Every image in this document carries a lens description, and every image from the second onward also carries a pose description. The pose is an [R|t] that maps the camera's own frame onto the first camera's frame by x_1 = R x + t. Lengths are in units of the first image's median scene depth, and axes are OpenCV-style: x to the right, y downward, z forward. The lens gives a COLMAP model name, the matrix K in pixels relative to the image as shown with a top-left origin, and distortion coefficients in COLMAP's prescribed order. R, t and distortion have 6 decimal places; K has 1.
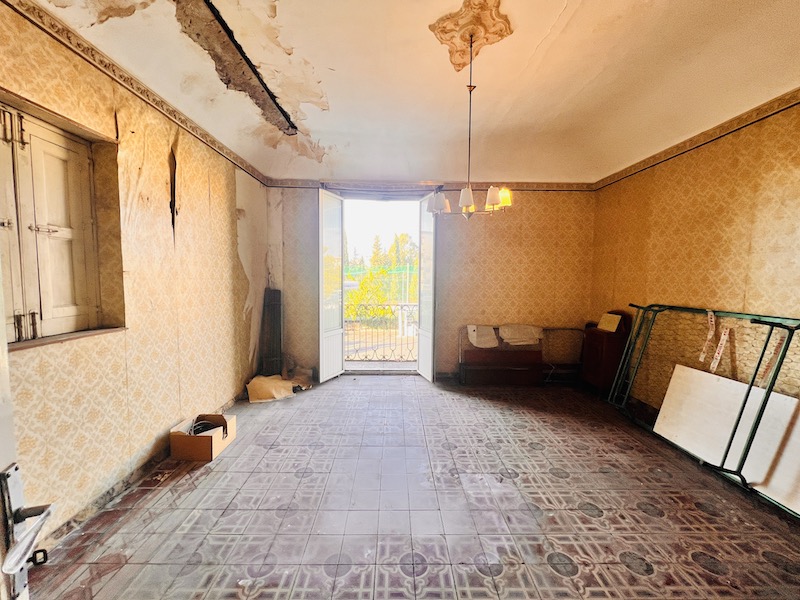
lens RADIAL K [[321.1, 0, 400.1], [0, 321.1, 304.2], [0, 0, 1]] dist [-0.002680, 0.000919]
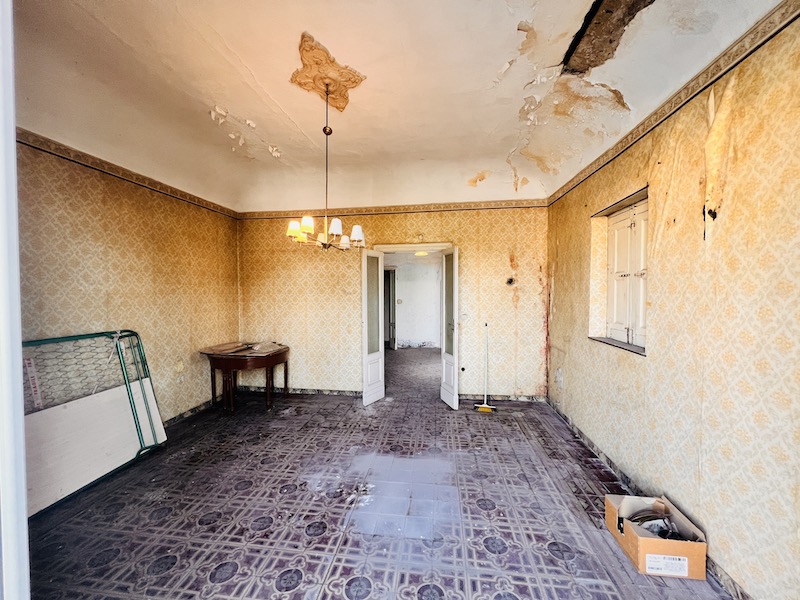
lens RADIAL K [[319.9, 0, 400.5], [0, 319.9, 299.7], [0, 0, 1]] dist [-0.002270, 0.000785]
pose [[-0.990509, -0.010431, 0.137050, -0.170881], [0.004384, 0.994211, 0.107352, -0.211887], [-0.137376, 0.106934, -0.984730, 1.987045]]
